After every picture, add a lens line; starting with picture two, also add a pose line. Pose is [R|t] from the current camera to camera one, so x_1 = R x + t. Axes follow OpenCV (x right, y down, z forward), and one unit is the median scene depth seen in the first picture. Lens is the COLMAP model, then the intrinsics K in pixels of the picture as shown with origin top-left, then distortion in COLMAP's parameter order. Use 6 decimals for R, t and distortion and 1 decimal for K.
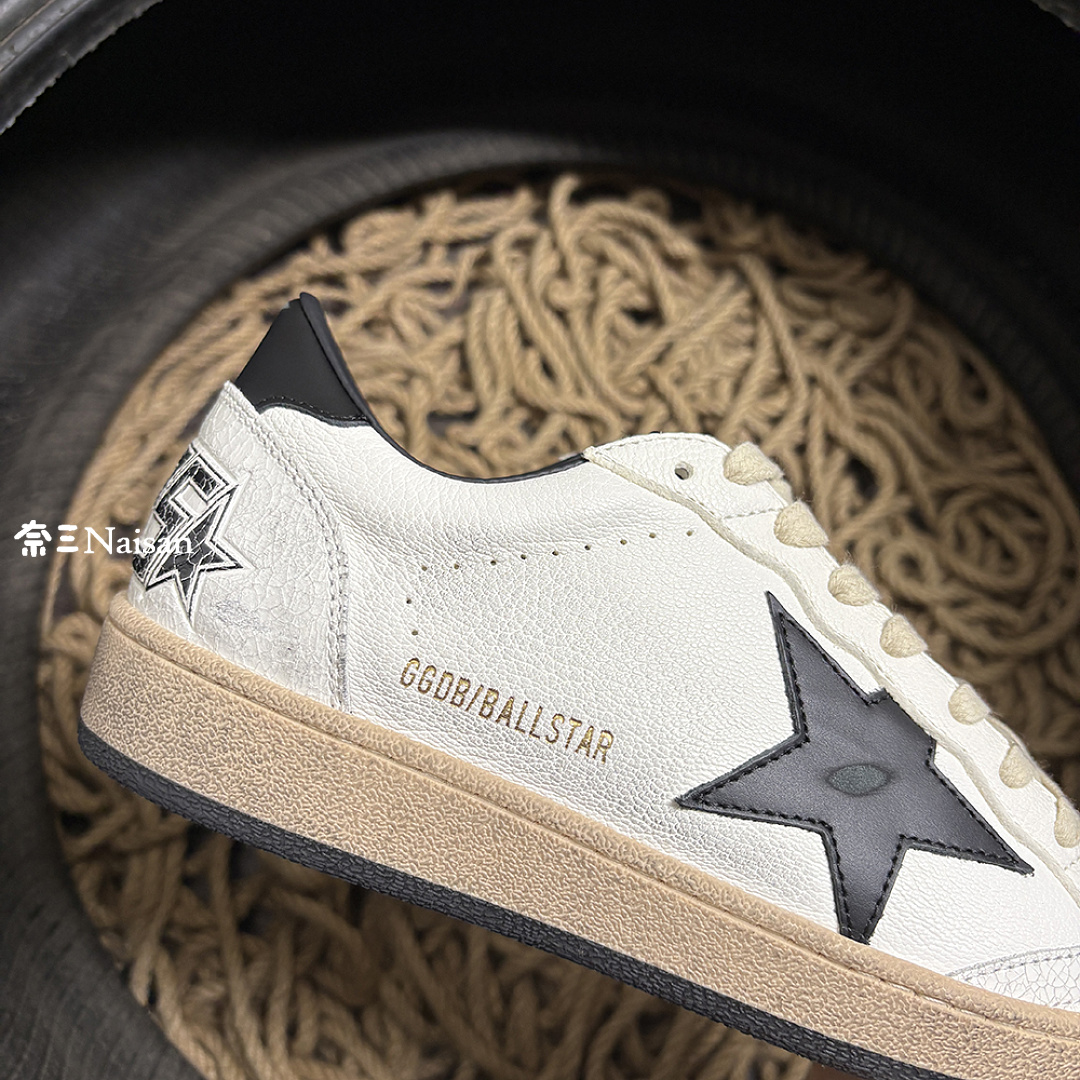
lens RADIAL K [[1103.2, 0, 540.0], [0, 1103.2, 540.0], [0, 0, 1]] dist [-0.049440, -0.002199]
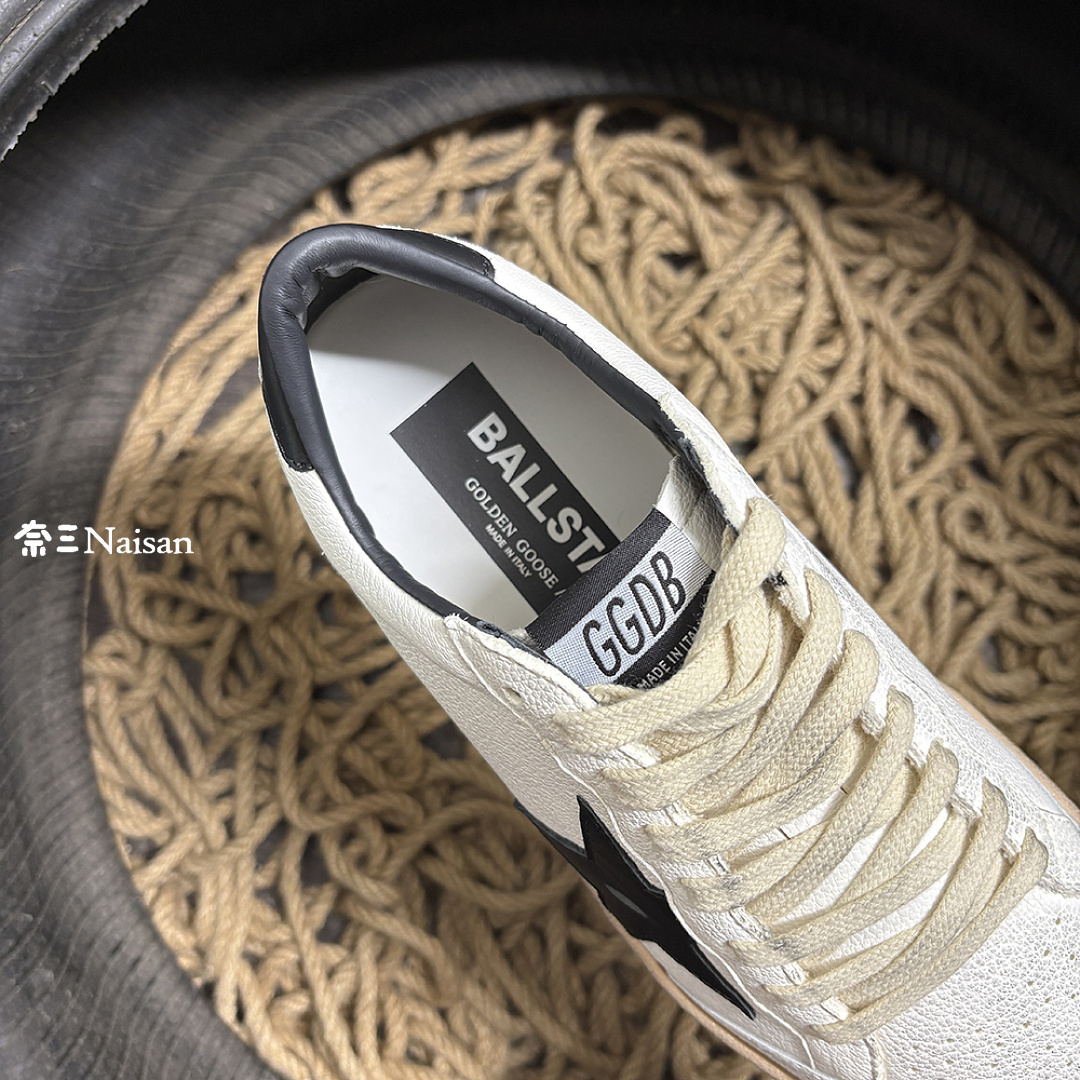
lens RADIAL K [[1103.2, 0, 540.0], [0, 1103.2, 540.0], [0, 0, 1]] dist [-0.049440, -0.002199]
pose [[0.998024, -0.062740, 0.003468, -0.045283], [0.061406, 0.985531, 0.157979, -0.130305], [-0.013330, -0.157454, 0.987436, 0.054975]]
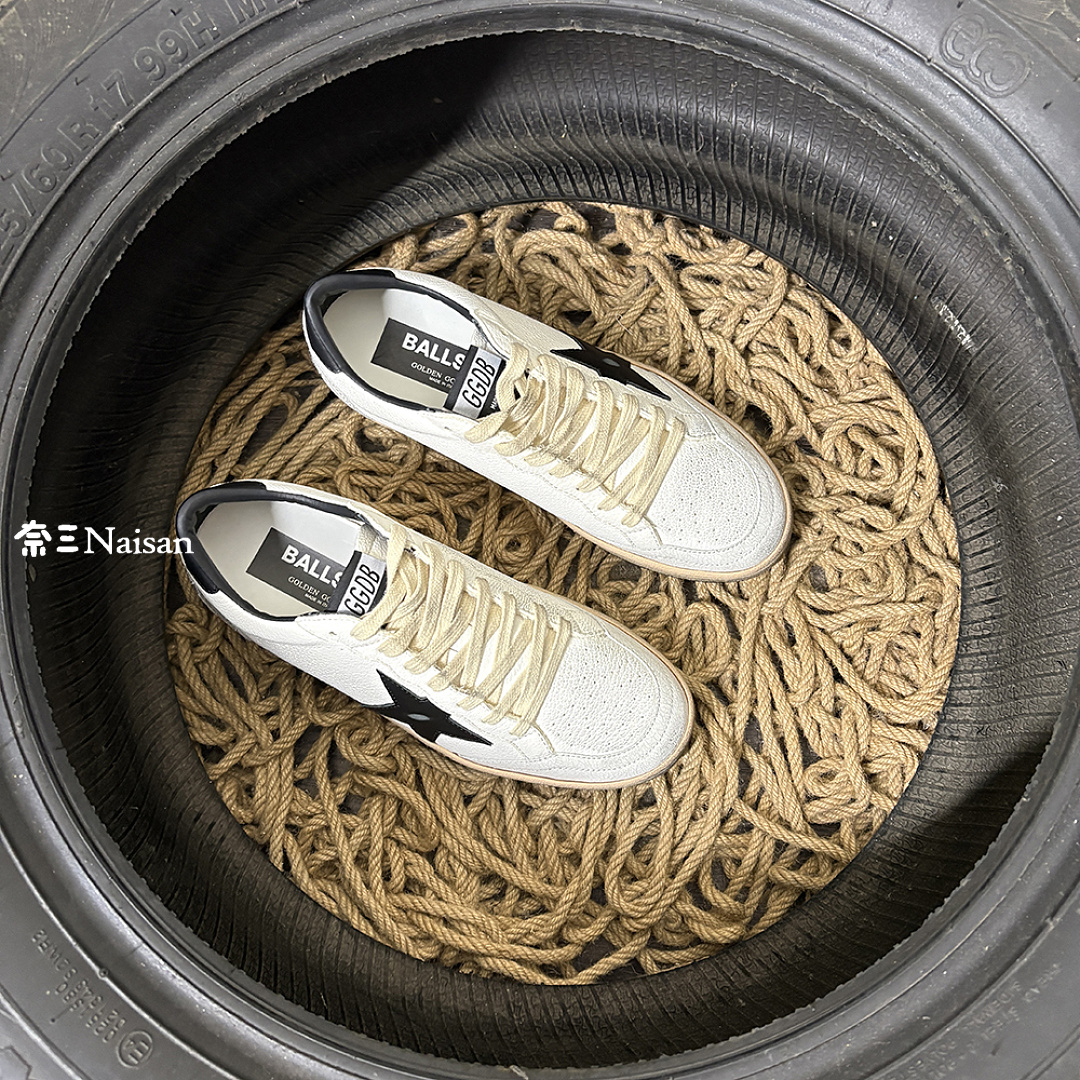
lens RADIAL K [[1098.6, 0, 539.7], [0, 1098.6, 534.9], [0, 0, 1]] dist [0.077885, 0.011885]
pose [[0.989397, -0.133587, -0.056995, 0.093209], [0.137878, 0.987251, 0.079529, -0.063135], [0.045645, -0.086544, 0.995202, -0.324905]]
